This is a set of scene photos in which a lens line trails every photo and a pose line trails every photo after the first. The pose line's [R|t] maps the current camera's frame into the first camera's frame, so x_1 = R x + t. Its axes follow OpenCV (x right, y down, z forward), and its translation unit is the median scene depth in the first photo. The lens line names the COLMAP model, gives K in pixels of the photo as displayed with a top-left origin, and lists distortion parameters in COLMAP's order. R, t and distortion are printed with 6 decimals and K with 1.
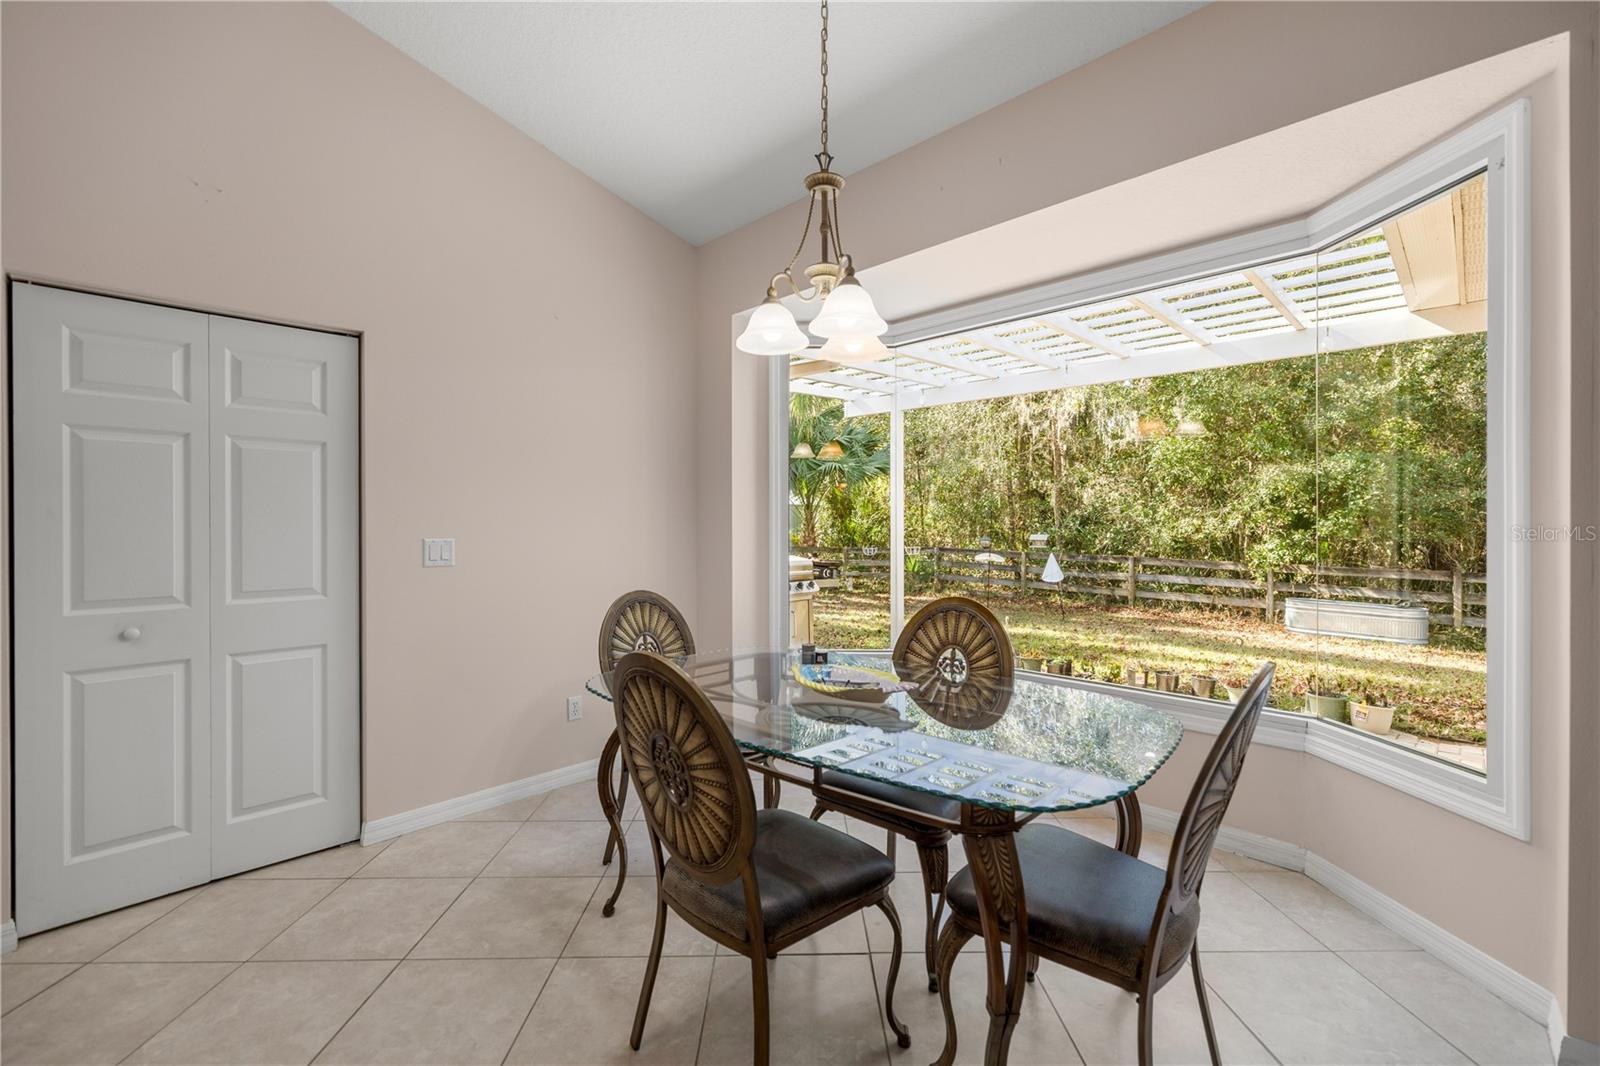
lens RADIAL K [[676.4, 0, 798.6], [0, 676.4, 524.1], [0, 0, 1]] dist [-0.001194, 0.000135]
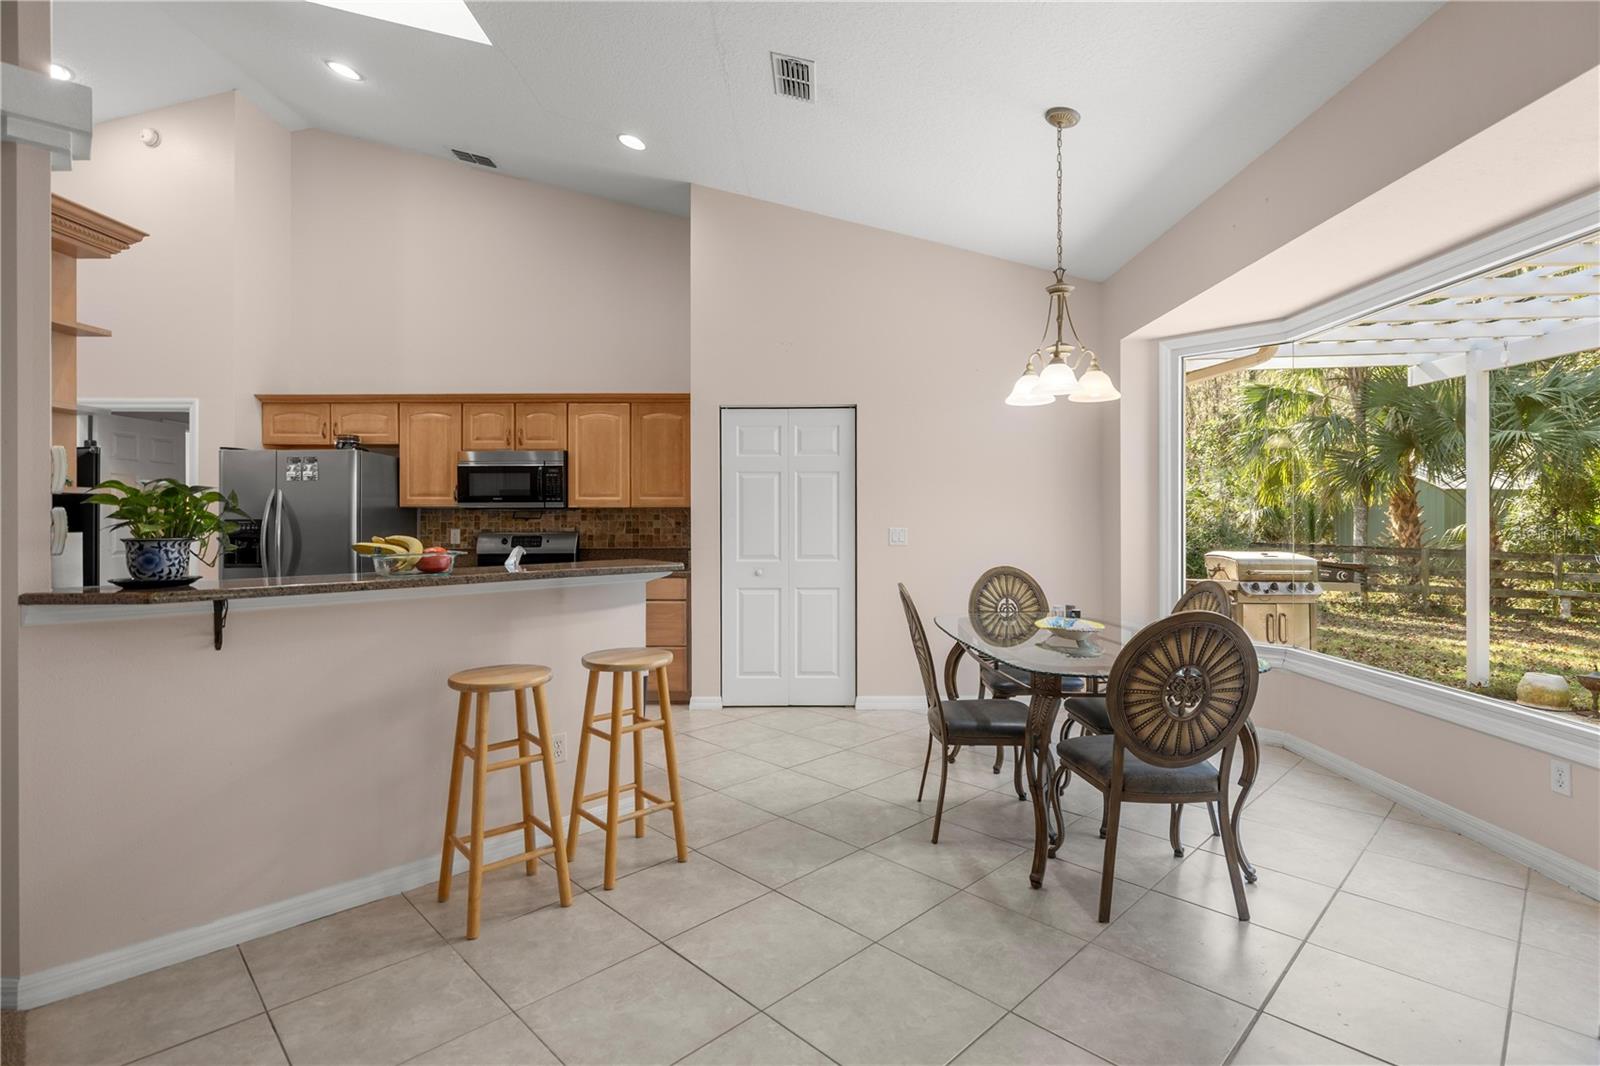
lens RADIAL K [[759.4, 0, 804.6], [0, 759.4, 513.1], [0, 0, 1]] dist [-0.000886, -0.000269]
pose [[0.696101, -0.002725, -0.717938, 0.624098], [-0.001437, 0.999986, -0.005189, -0.003450], [0.717942, 0.004644, 0.696087, -0.410748]]
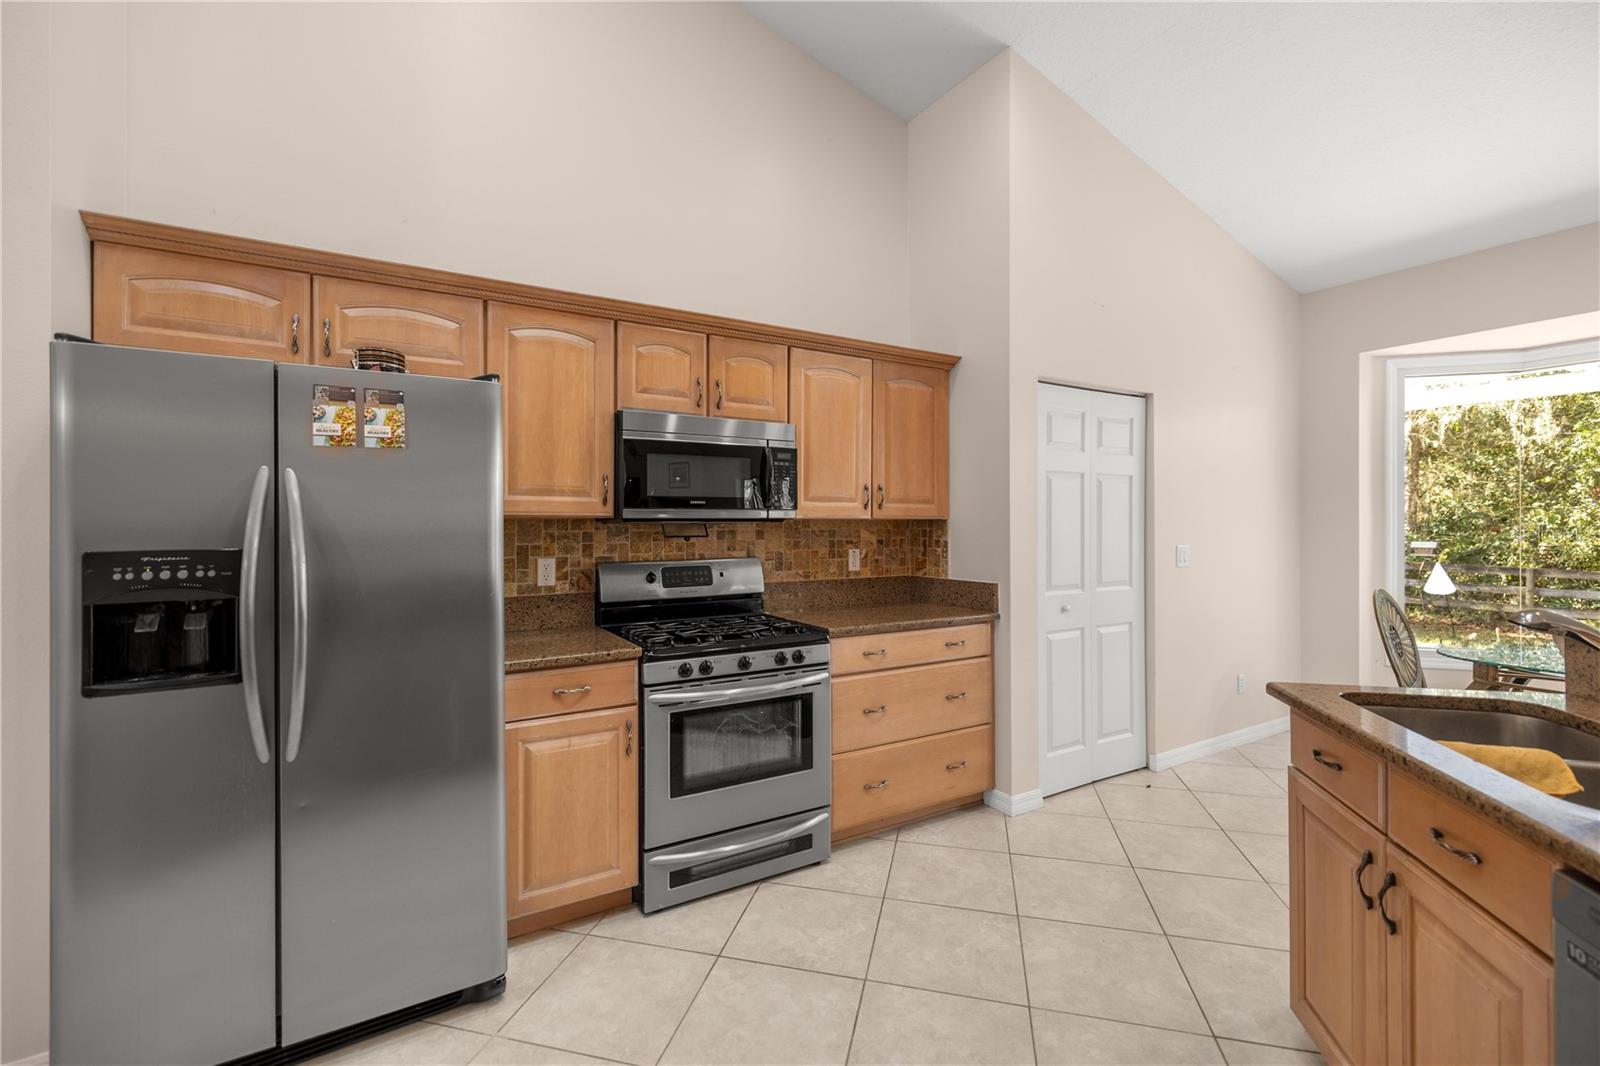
lens RADIAL K [[699.4, 0, 799.4], [0, 699.4, 524.7], [0, 0, 1]] dist [0.001276, -0.000047]
pose [[0.967003, -0.000578, -0.254766, -0.974898], [-0.000521, 0.999991, -0.004246, -0.013595], [0.254766, 0.004239, 0.966993, -0.545752]]
